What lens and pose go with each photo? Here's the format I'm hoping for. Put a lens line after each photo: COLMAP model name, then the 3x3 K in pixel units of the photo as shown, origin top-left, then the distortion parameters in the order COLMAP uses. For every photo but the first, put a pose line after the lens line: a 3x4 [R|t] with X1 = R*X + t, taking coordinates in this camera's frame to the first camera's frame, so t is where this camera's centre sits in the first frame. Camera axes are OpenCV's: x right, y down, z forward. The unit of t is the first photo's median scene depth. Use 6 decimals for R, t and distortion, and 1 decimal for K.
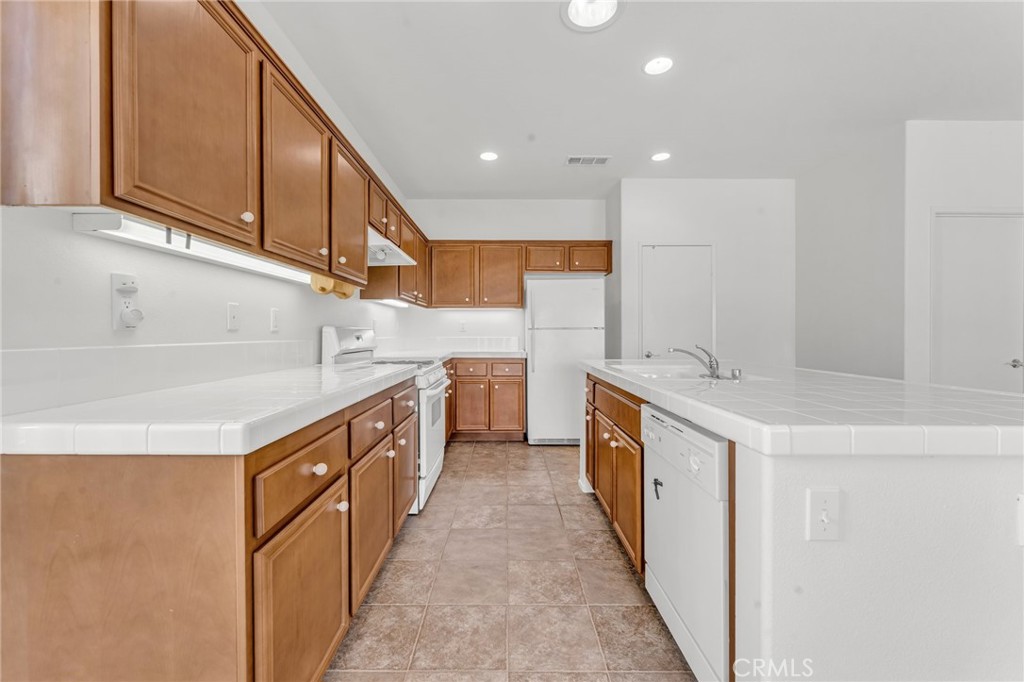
lens RADIAL K [[415.6, 0, 507.1], [0, 415.6, 335.1], [0, 0, 1]] dist [-0.000323, 0.000024]
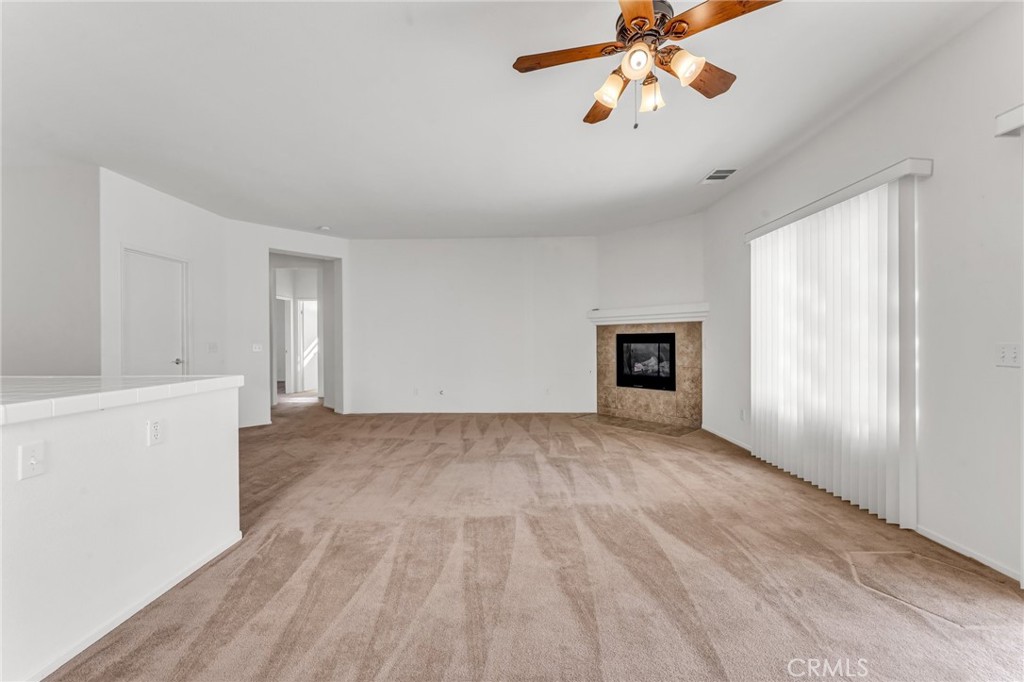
lens RADIAL K [[411.4, 0, 509.6], [0, 411.4, 339.7], [0, 0, 1]] dist [-0.000517, -0.000244]
pose [[0.036273, -0.001755, 0.999340, -0.148557], [0.009210, 0.999957, 0.001422, 0.000240], [-0.999299, 0.009152, 0.036288, -0.176804]]
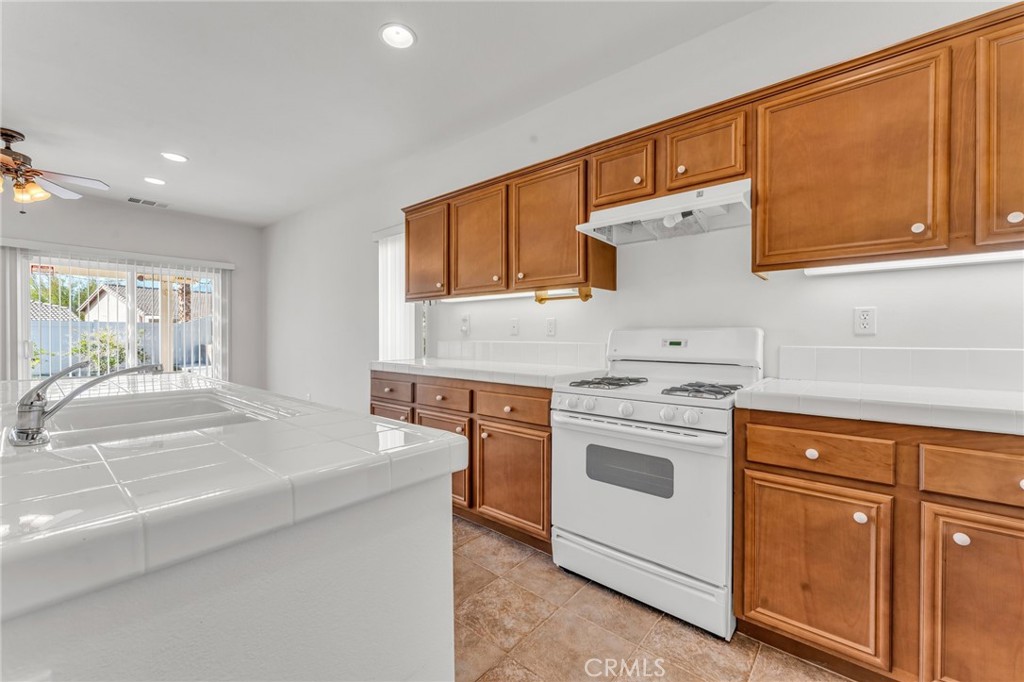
lens RADIAL K [[409.9, 0, 519.3], [0, 409.9, 343.0], [0, 0, 1]] dist [-0.001682, 0.000042]
pose [[-0.639059, 0.011710, -0.769068, 0.272410], [-0.005645, 0.999786, 0.019913, -0.004581], [0.769137, 0.017067, -0.638856, 0.925874]]
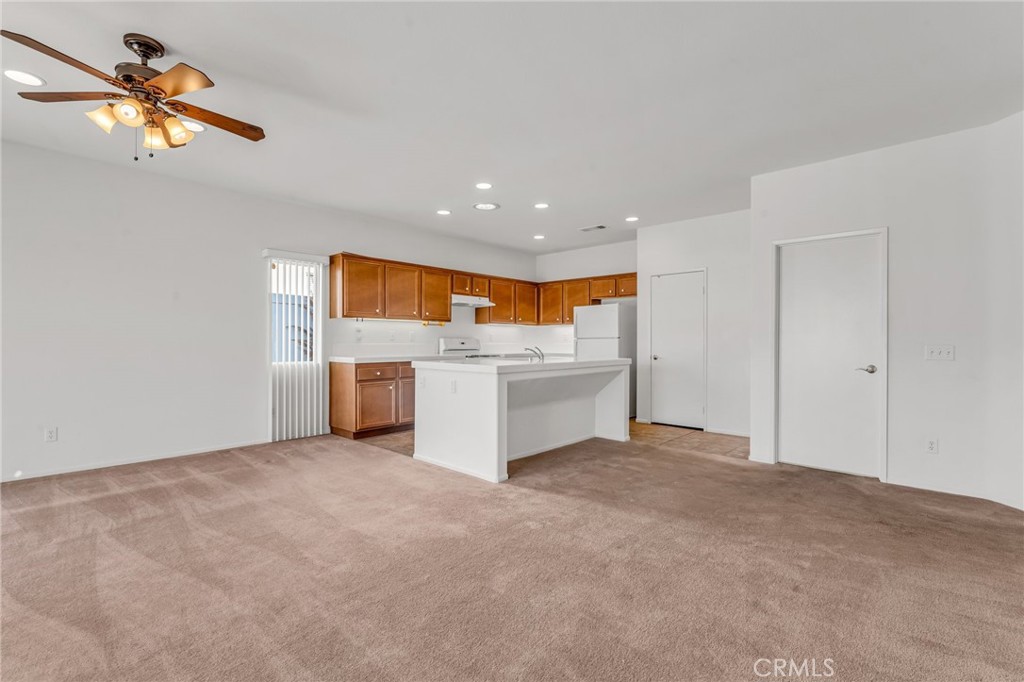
lens RADIAL K [[447.1, 0, 499.0], [0, 447.1, 342.1], [0, 0, 1]] dist [-0.000271, -0.000012]
pose [[0.729336, 0.002276, -0.684152, 0.989959], [-0.003564, 0.999994, -0.000473, 0.000789], [0.684147, 0.002783, 0.729339, -0.406102]]
